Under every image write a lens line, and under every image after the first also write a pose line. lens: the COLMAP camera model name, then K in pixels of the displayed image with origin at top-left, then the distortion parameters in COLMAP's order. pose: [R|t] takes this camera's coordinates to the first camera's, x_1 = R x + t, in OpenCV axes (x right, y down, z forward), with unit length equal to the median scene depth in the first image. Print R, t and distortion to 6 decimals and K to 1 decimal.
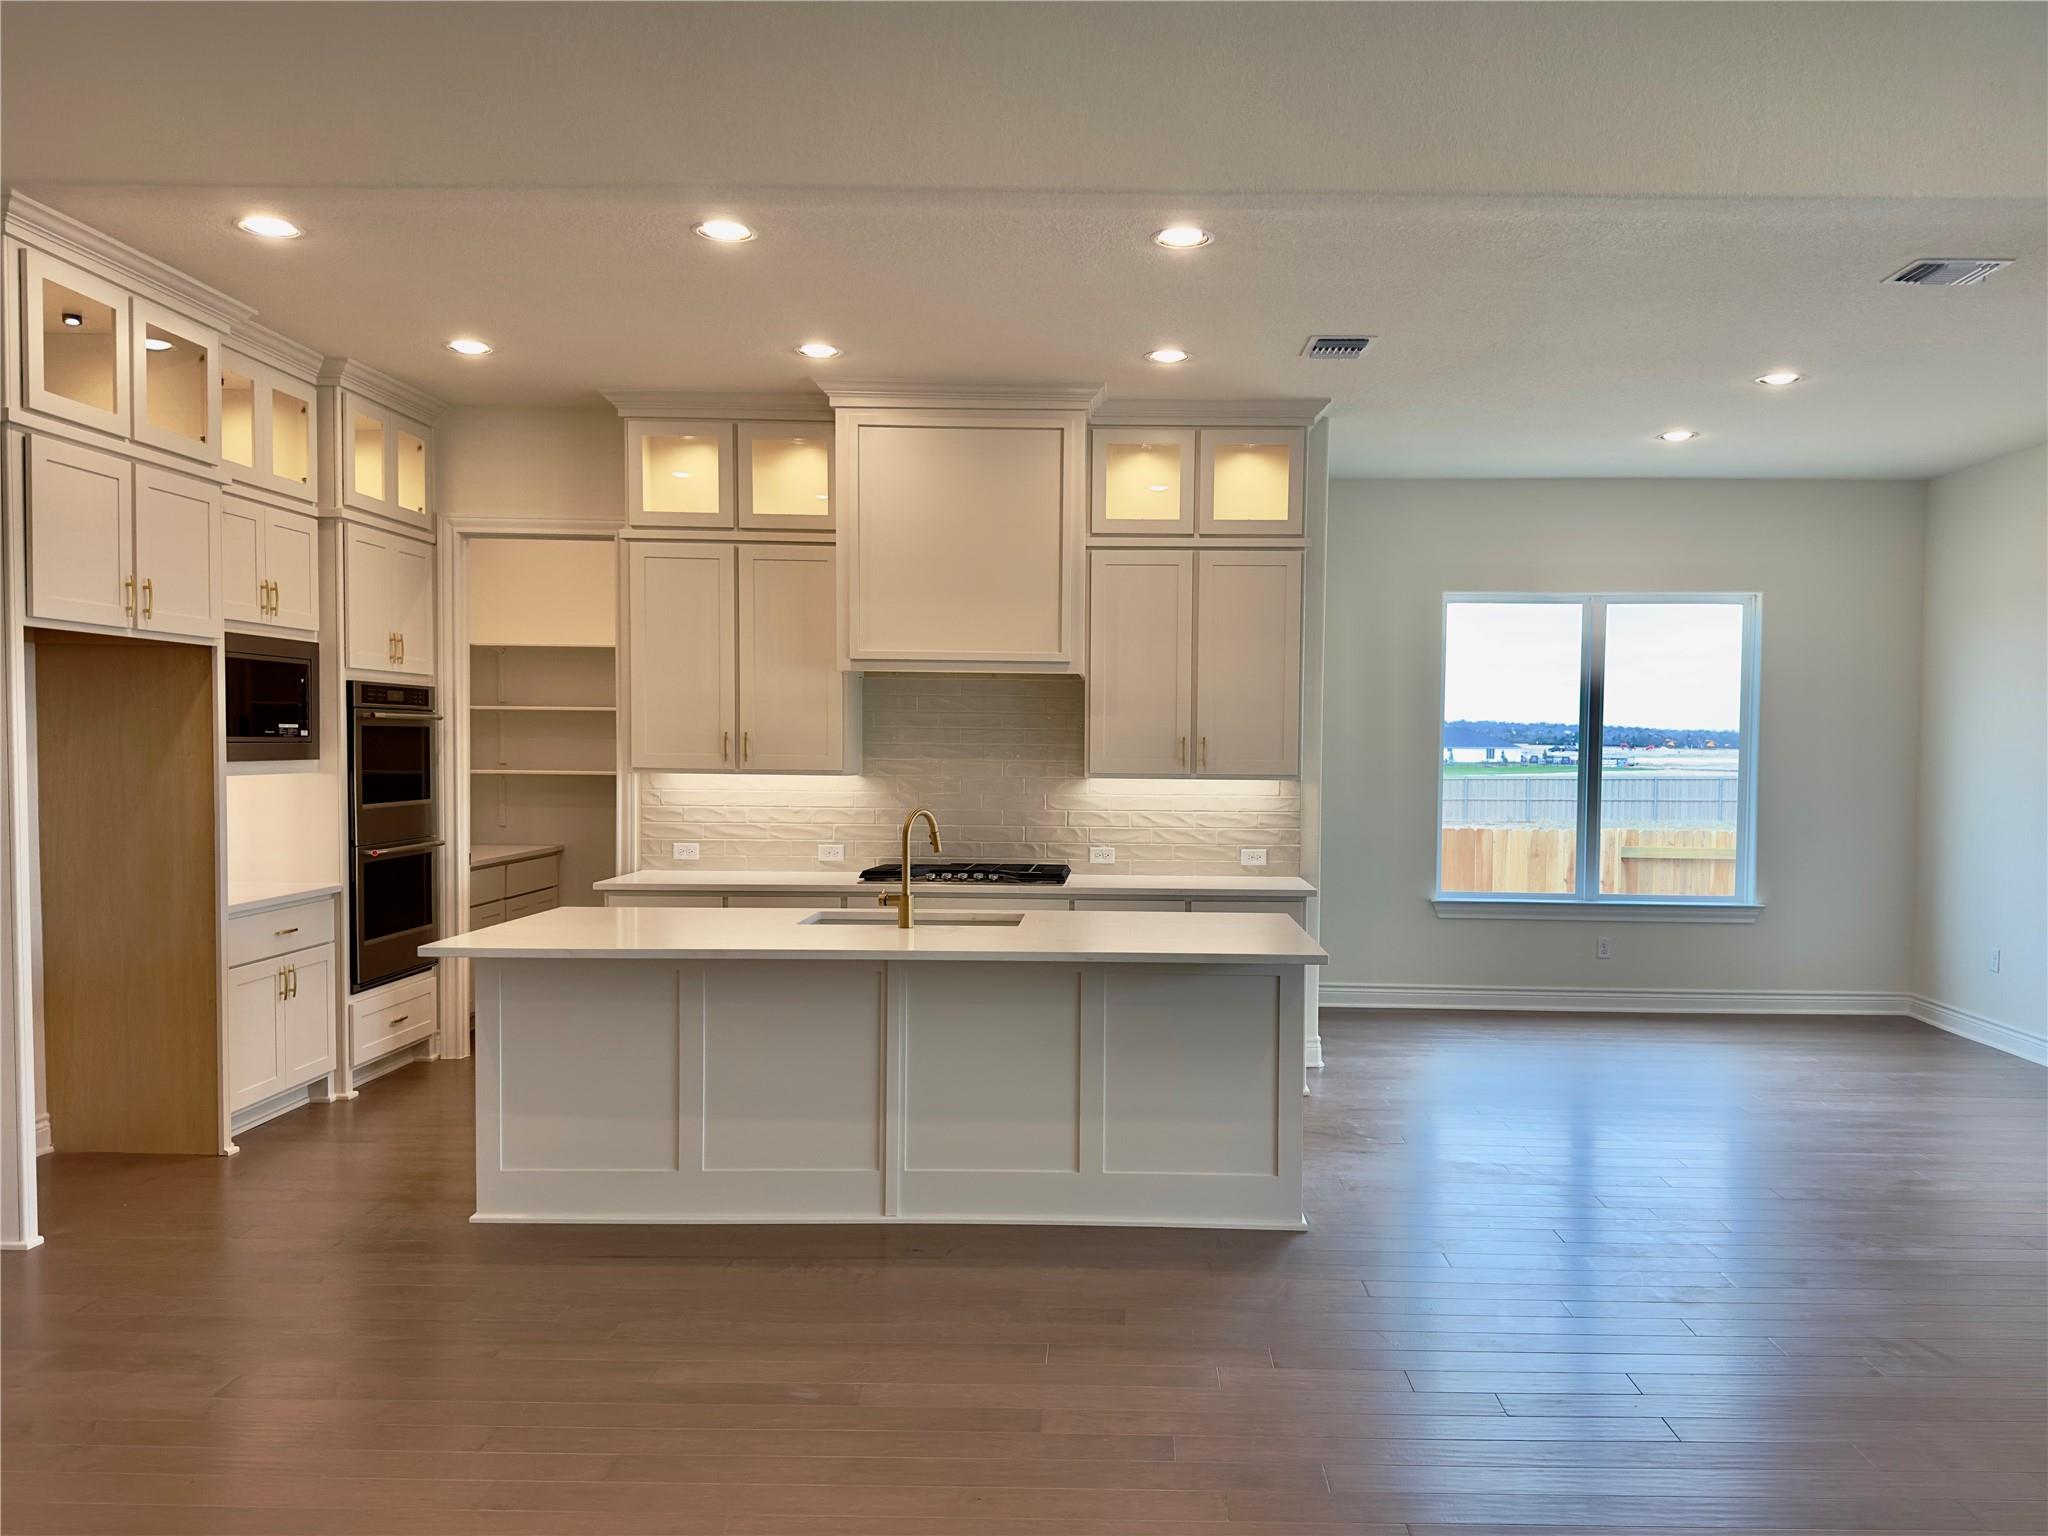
lens RADIAL K [[1549.1, 0, 1109.4], [0, 1549.1, 809.7], [0, 0, 1]] dist [-0.001762, -0.003124]
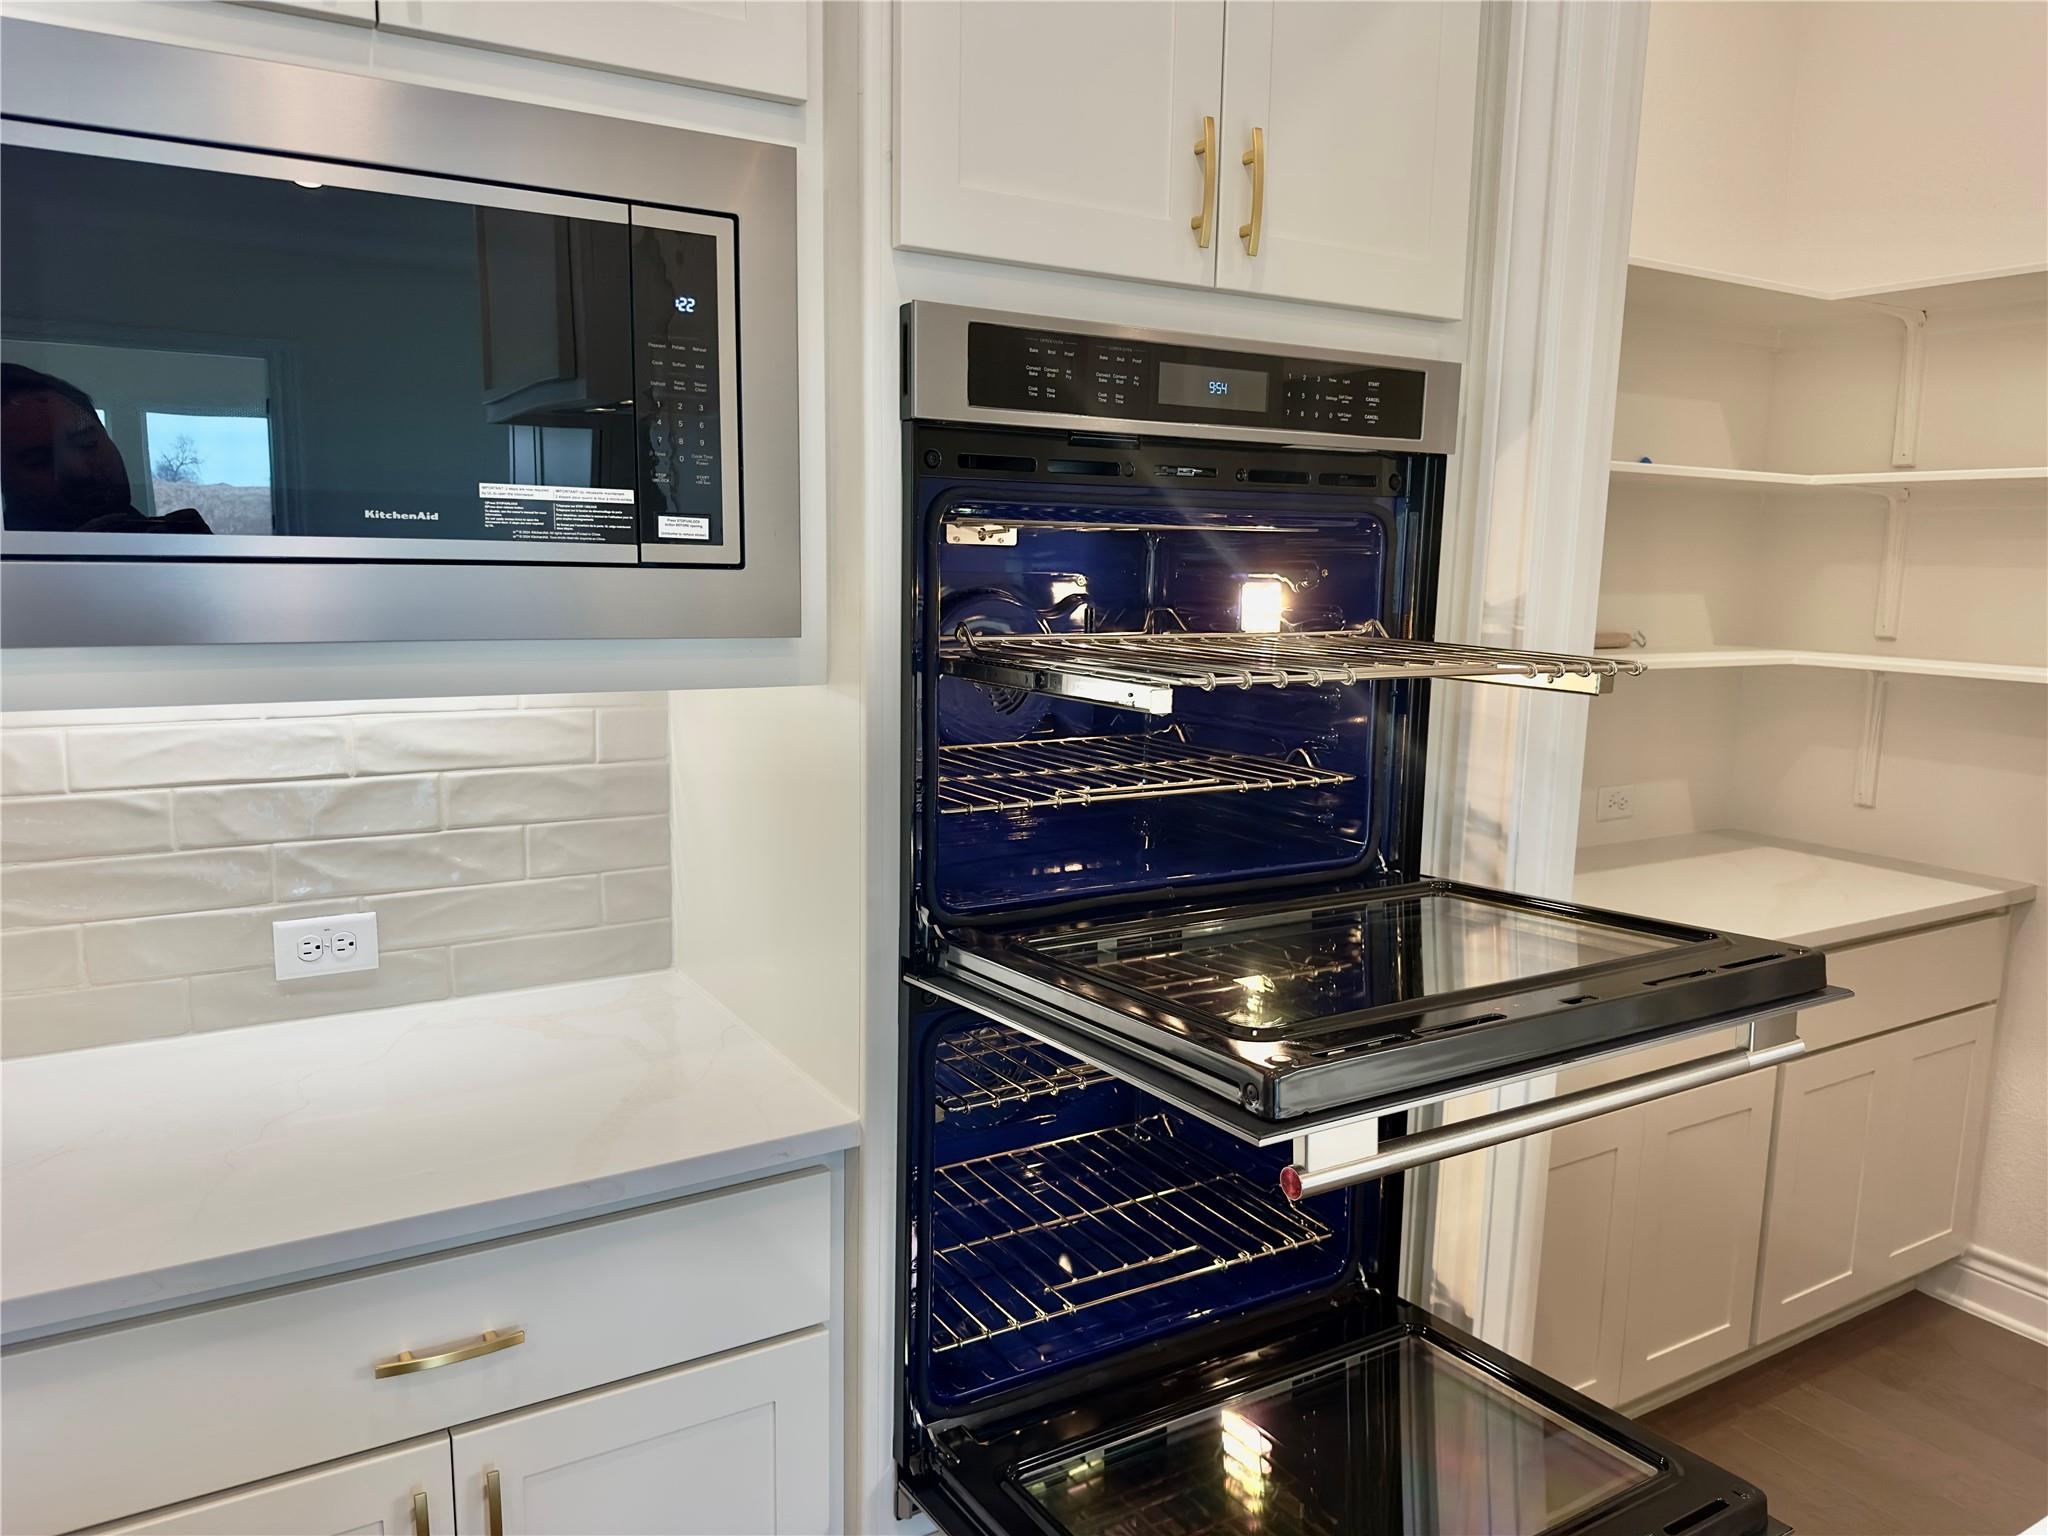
lens RADIAL K [[1418.4, 0, 997.6], [0, 1418.4, 773.2], [0, 0, 1]] dist [0.138226, -0.191109]
pose [[0.521731, 0.121155, -0.844463, -0.258568], [-0.044650, 0.992386, 0.114792, -0.033972], [0.851941, -0.022186, 0.523168, 0.799998]]
